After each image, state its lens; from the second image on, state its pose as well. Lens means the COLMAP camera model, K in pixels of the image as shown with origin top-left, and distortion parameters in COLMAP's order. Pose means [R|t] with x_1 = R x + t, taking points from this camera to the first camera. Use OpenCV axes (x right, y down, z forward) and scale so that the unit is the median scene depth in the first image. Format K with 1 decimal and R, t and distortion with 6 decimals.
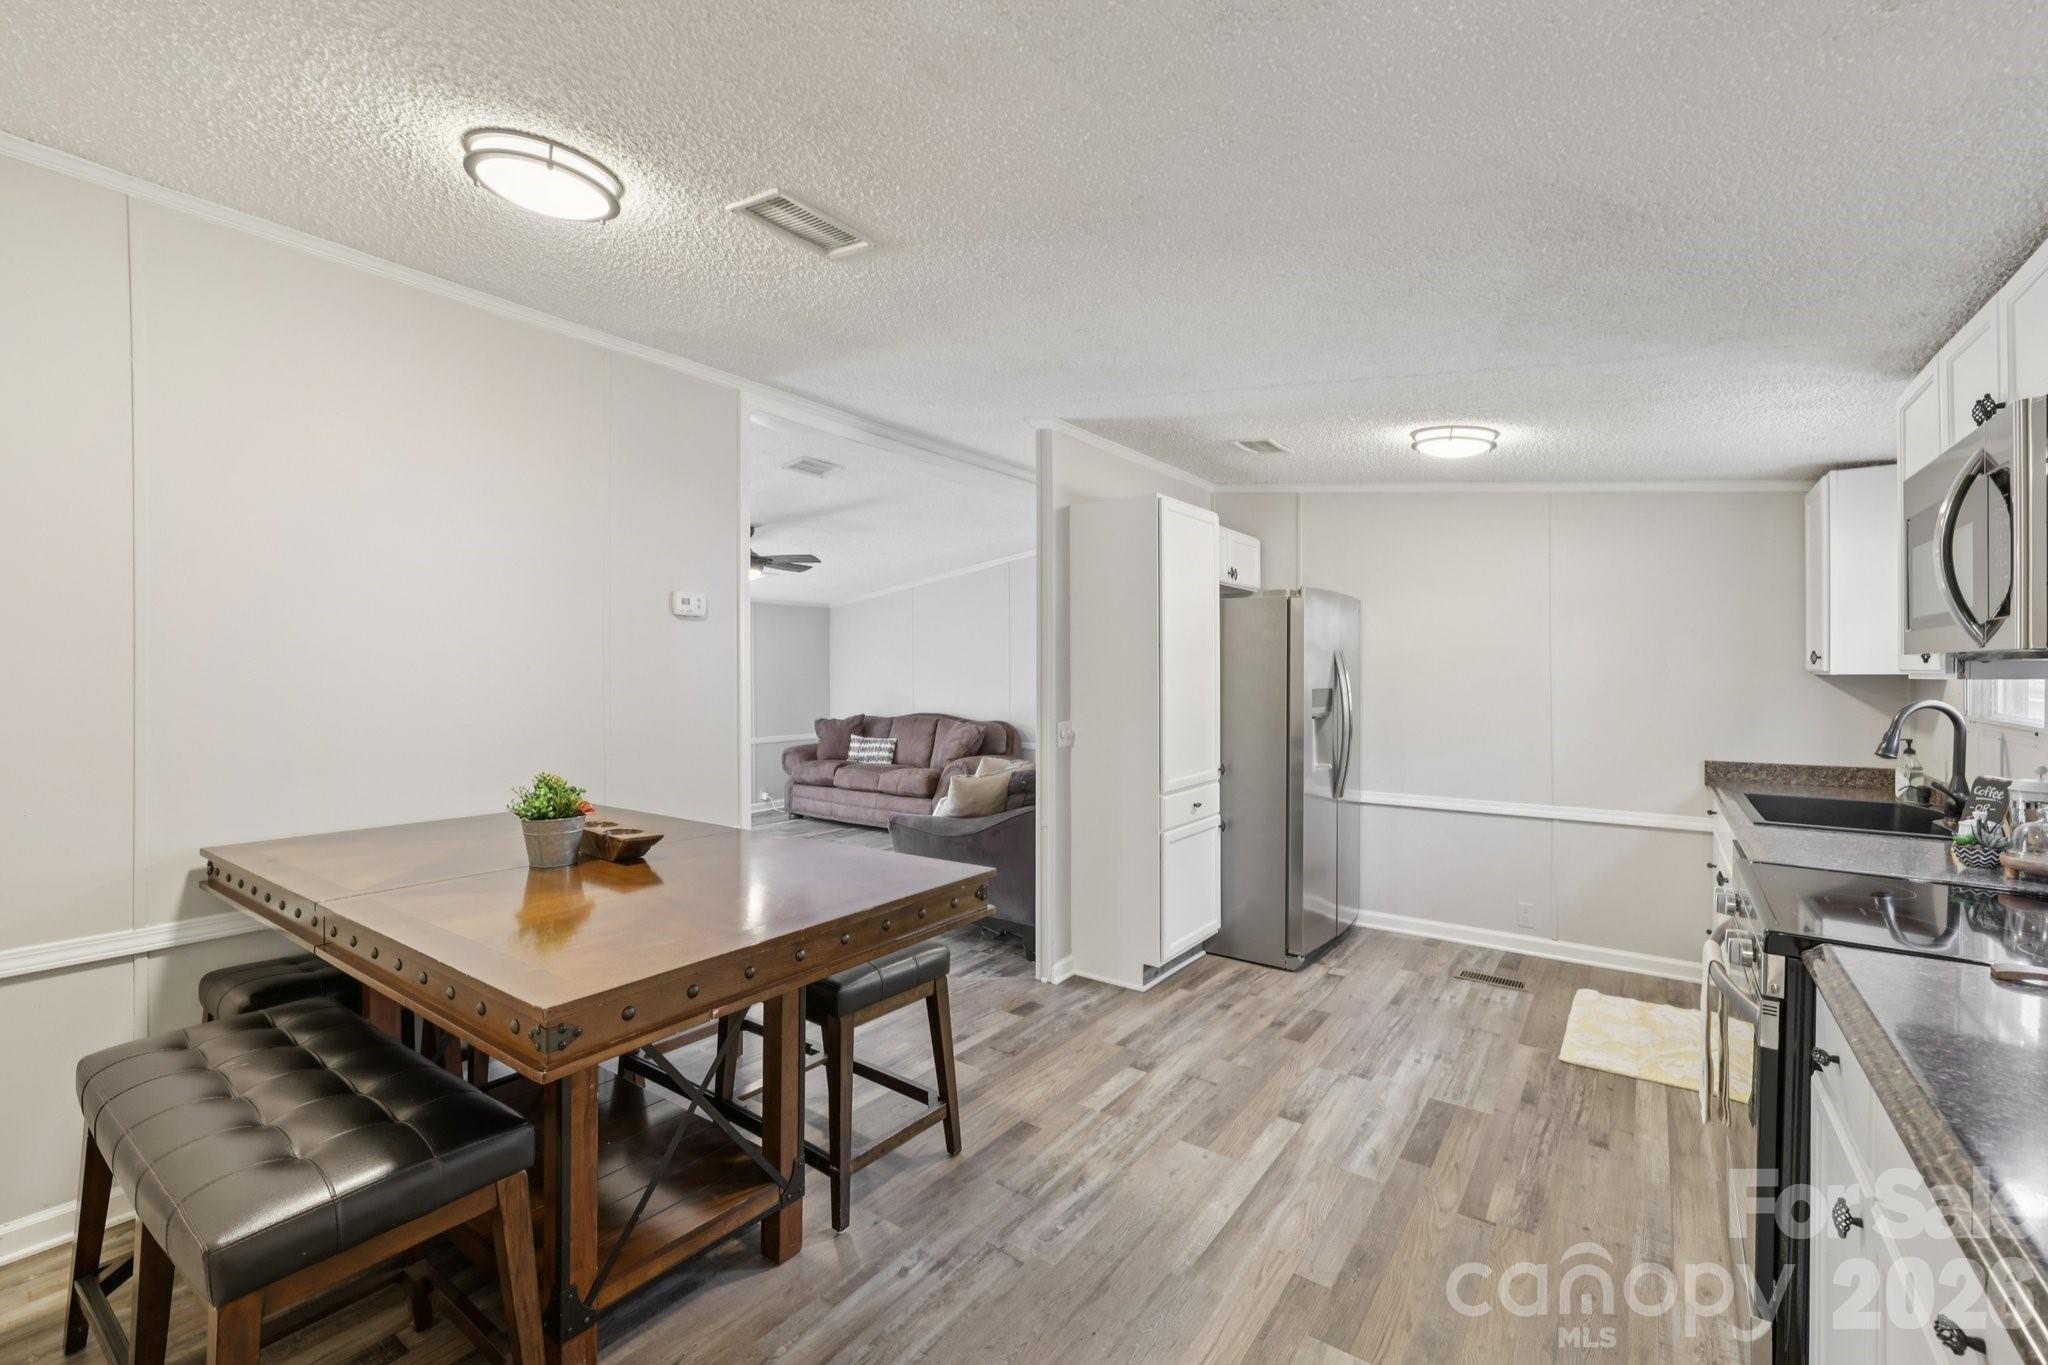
lens RADIAL K [[864.2, 0, 1017.2], [0, 864.2, 675.1], [0, 0, 1]] dist [0.001406, 0.000190]
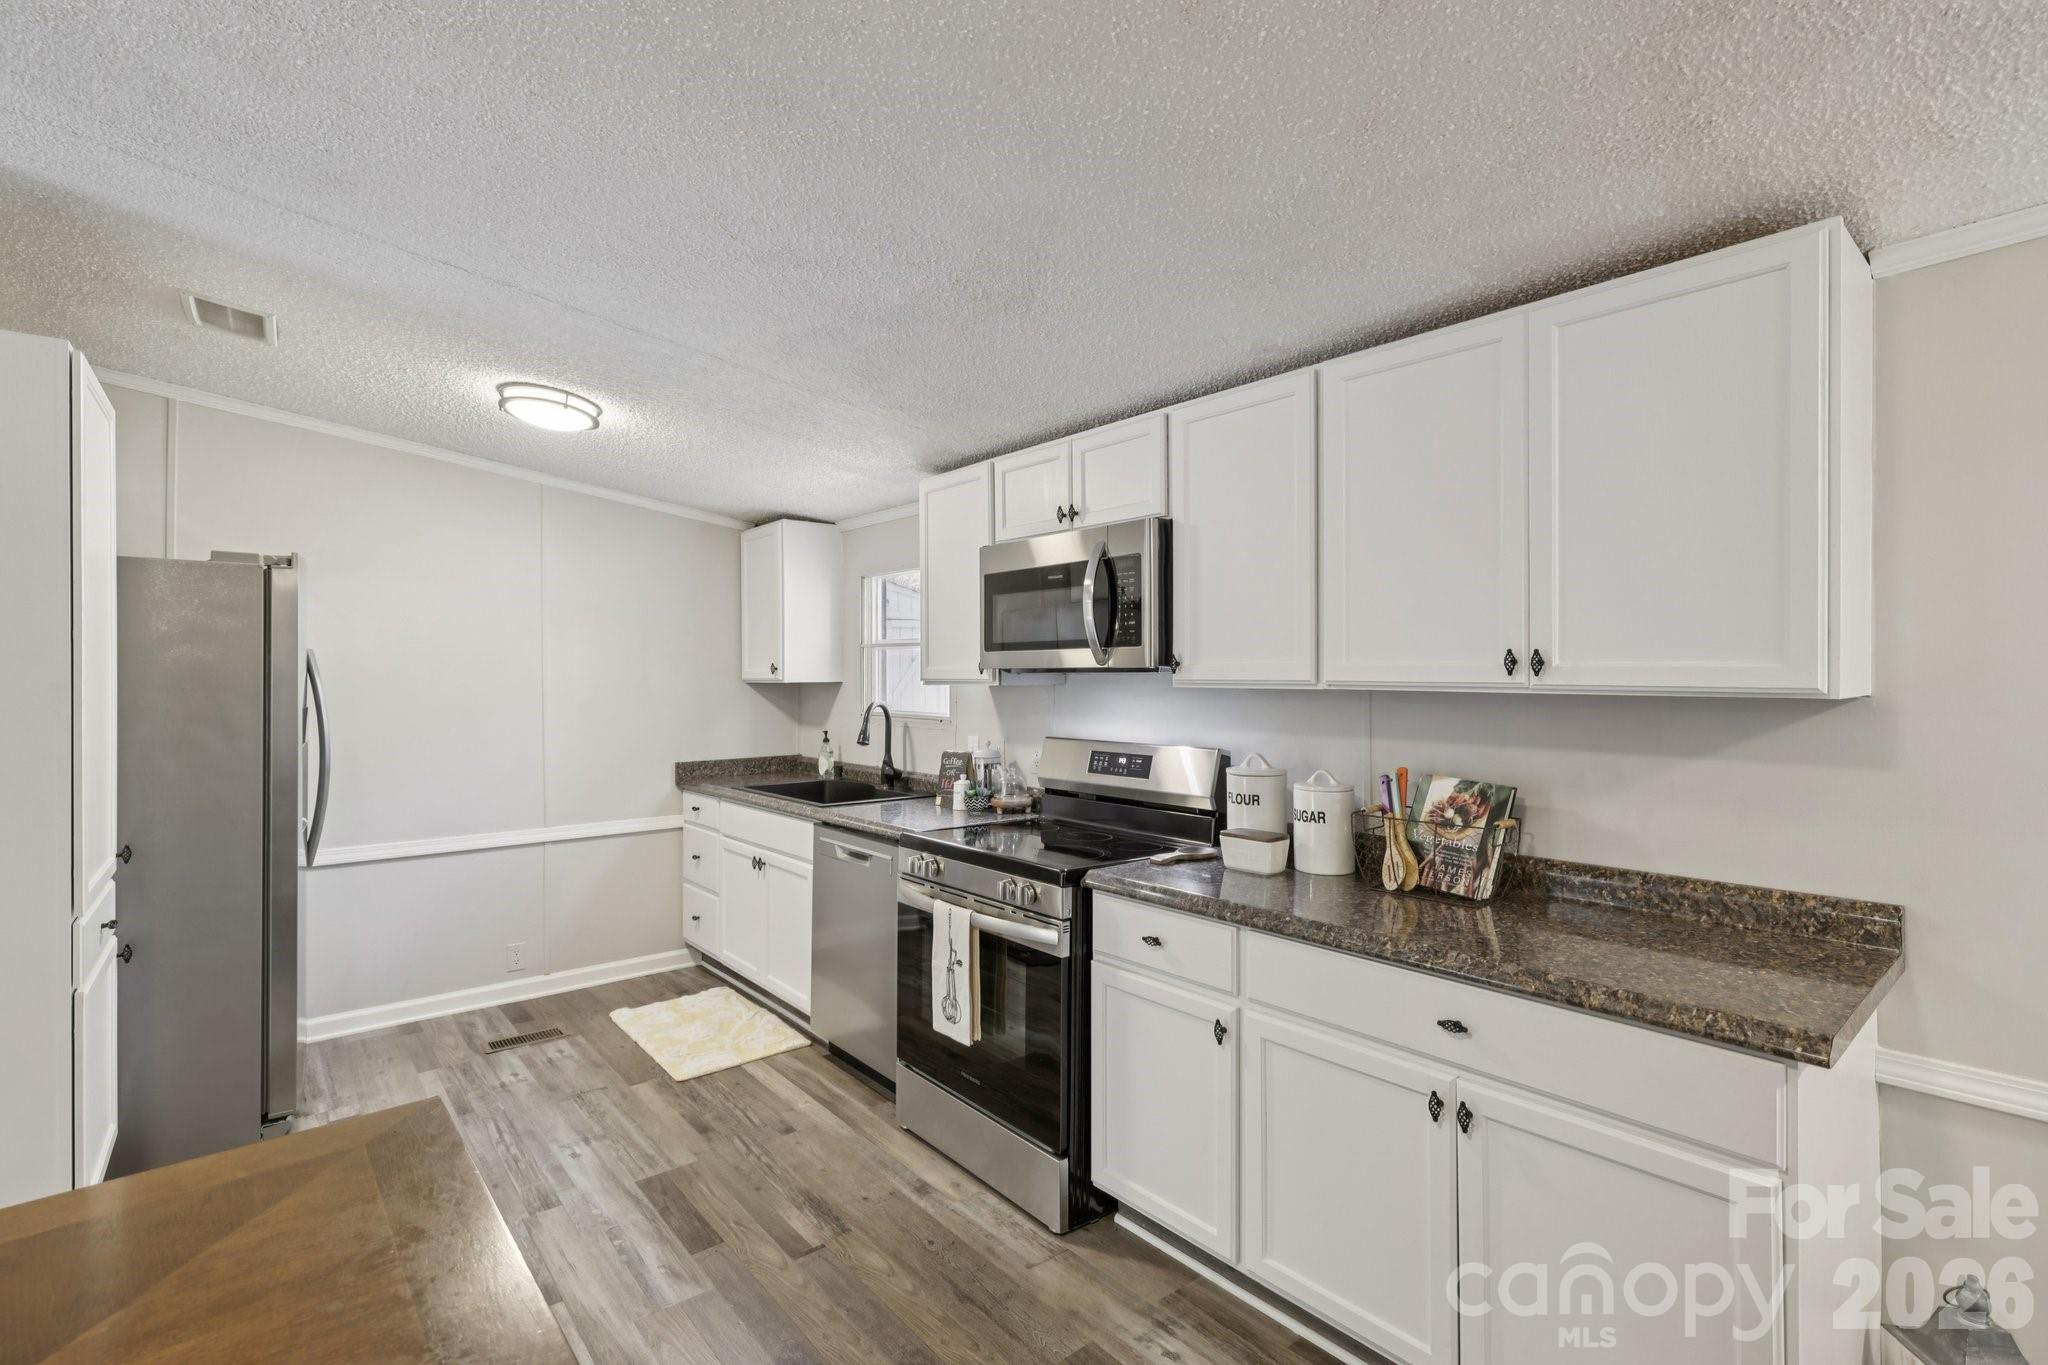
lens RADIAL K [[933.1, 0, 1023.4], [0, 933.1, 678.4], [0, 0, 1]] dist [-0.000217, -0.000144]
pose [[0.236297, -0.000516, 0.971681, -0.237962], [0.007368, 0.999972, -0.001261, -0.002026], [-0.971653, 0.007457, 0.236294, 0.299090]]
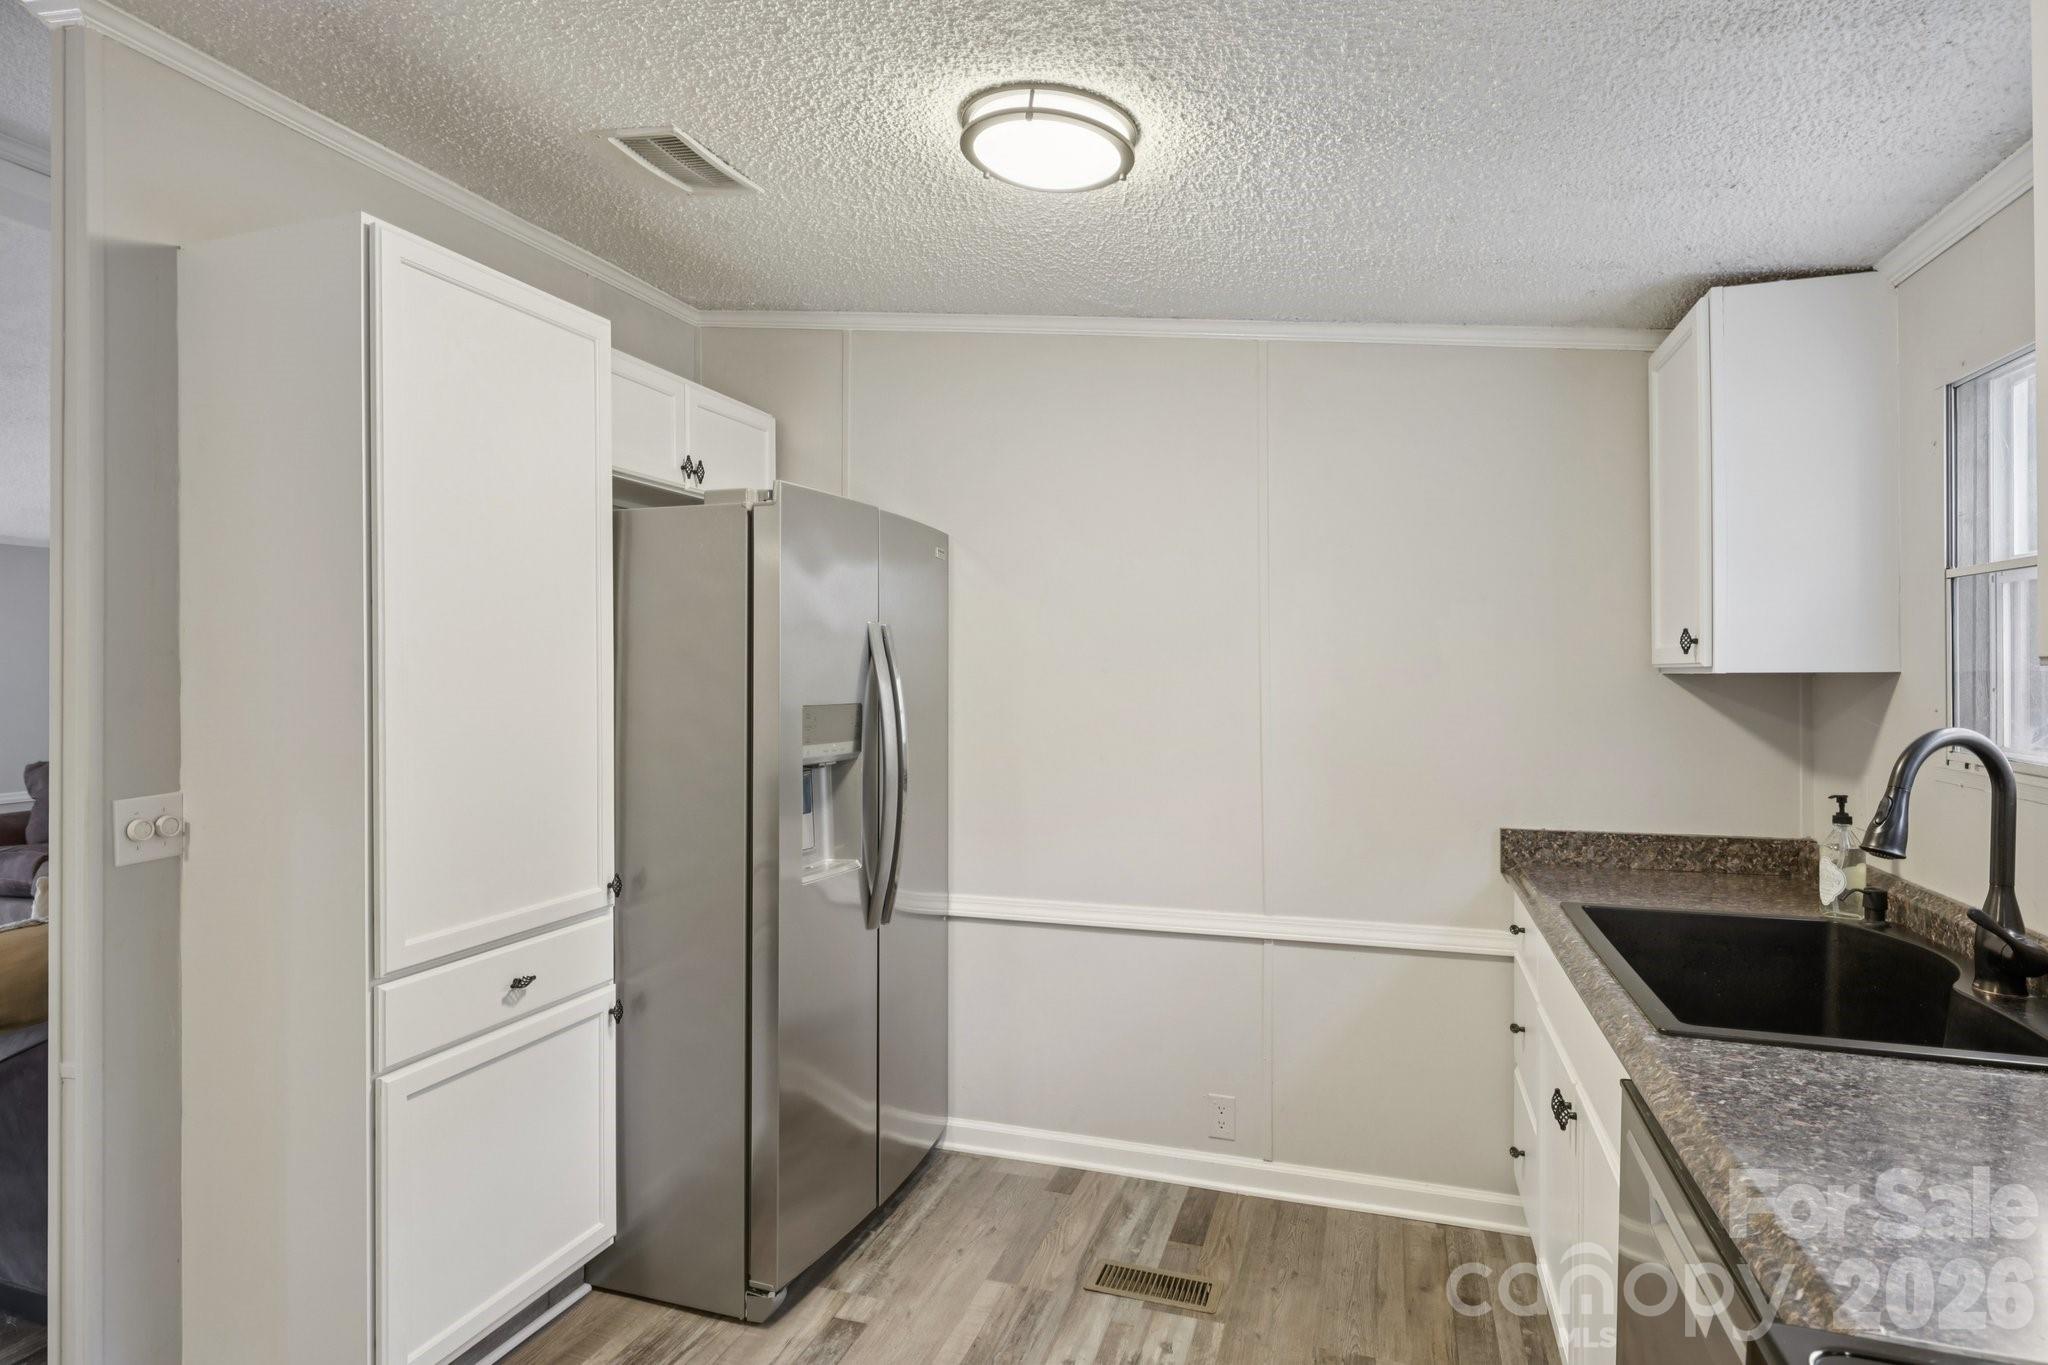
lens RADIAL K [[1088.2, 0, 1023.0], [0, 1088.2, 670.1], [0, 0, 1]] dist [0.000134, 0.001033]
pose [[0.951819, 0.000480, 0.306660, 0.286311], [0.001789, 0.999973, -0.007119, 0.001242], [-0.306655, 0.007325, 0.951792, 0.425066]]
